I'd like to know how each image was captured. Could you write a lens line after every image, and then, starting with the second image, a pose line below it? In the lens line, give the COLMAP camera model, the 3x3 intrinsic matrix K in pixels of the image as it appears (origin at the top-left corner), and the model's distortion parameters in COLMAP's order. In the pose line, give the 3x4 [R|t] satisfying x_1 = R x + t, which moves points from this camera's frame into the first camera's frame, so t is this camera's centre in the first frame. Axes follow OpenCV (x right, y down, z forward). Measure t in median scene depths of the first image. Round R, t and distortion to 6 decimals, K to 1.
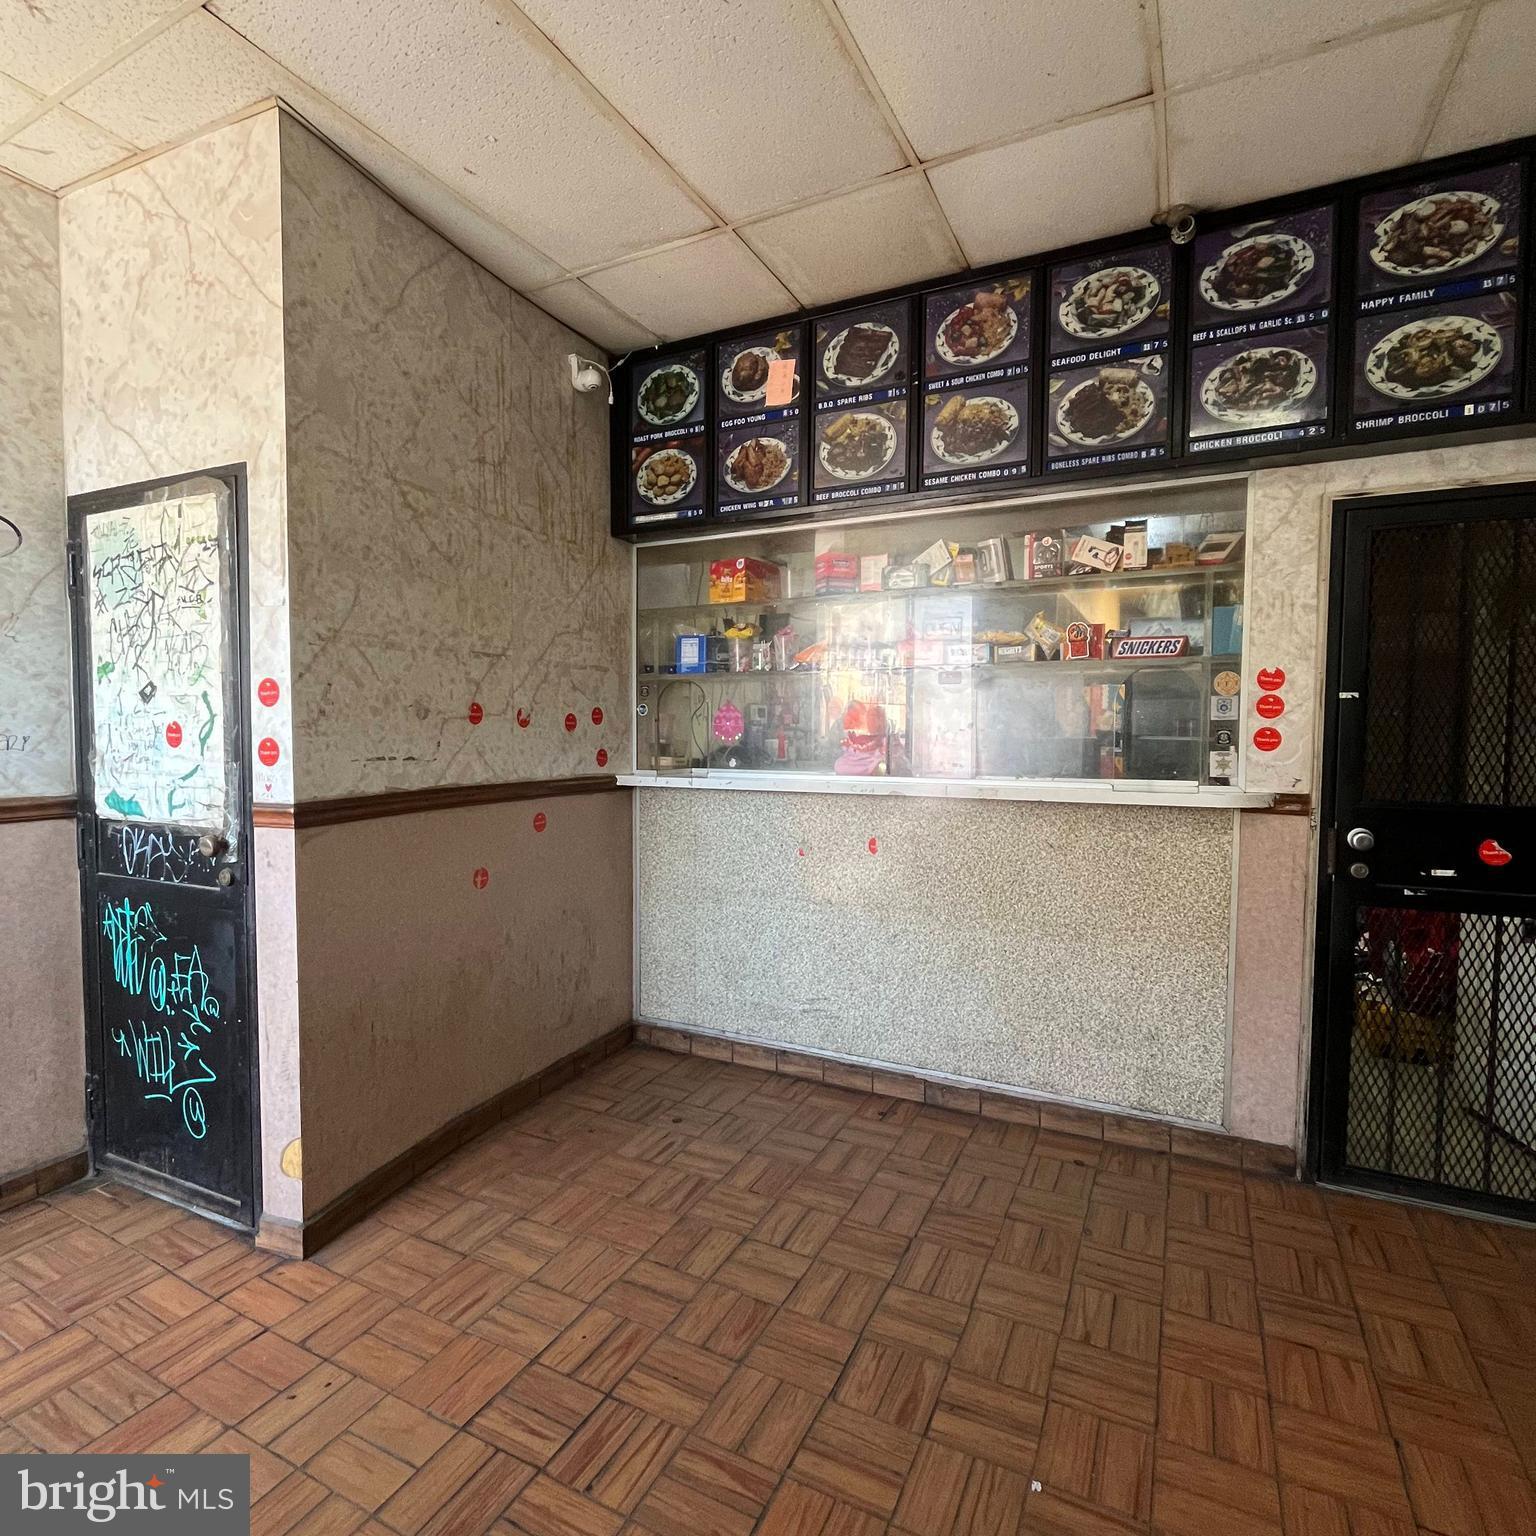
lens RADIAL K [[832.1, 0, 768.0], [0, 832.1, 768.0], [0, 0, 1]] dist [-0.005217, -0.000918]
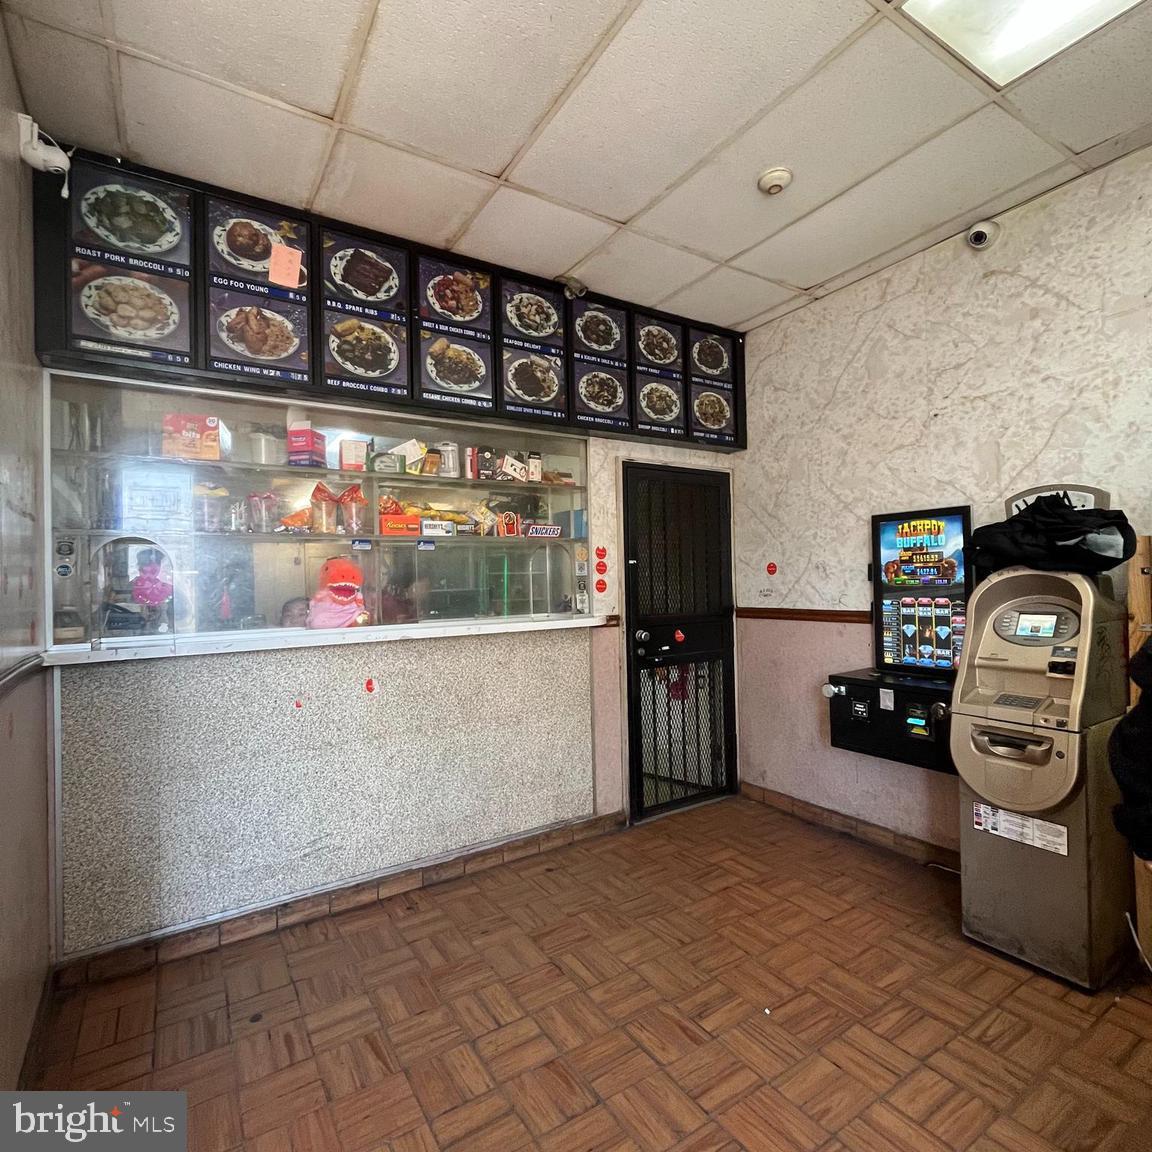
lens RADIAL K [[619.5, 0, 576.0], [0, 619.5, 576.0], [0, 0, 1]] dist [-0.002004, 0.000565]
pose [[0.511390, -0.007798, 0.859313, -0.549550], [0.065532, 0.997401, -0.029948, -0.018203], [-0.856847, 0.071627, 0.510572, 0.340863]]
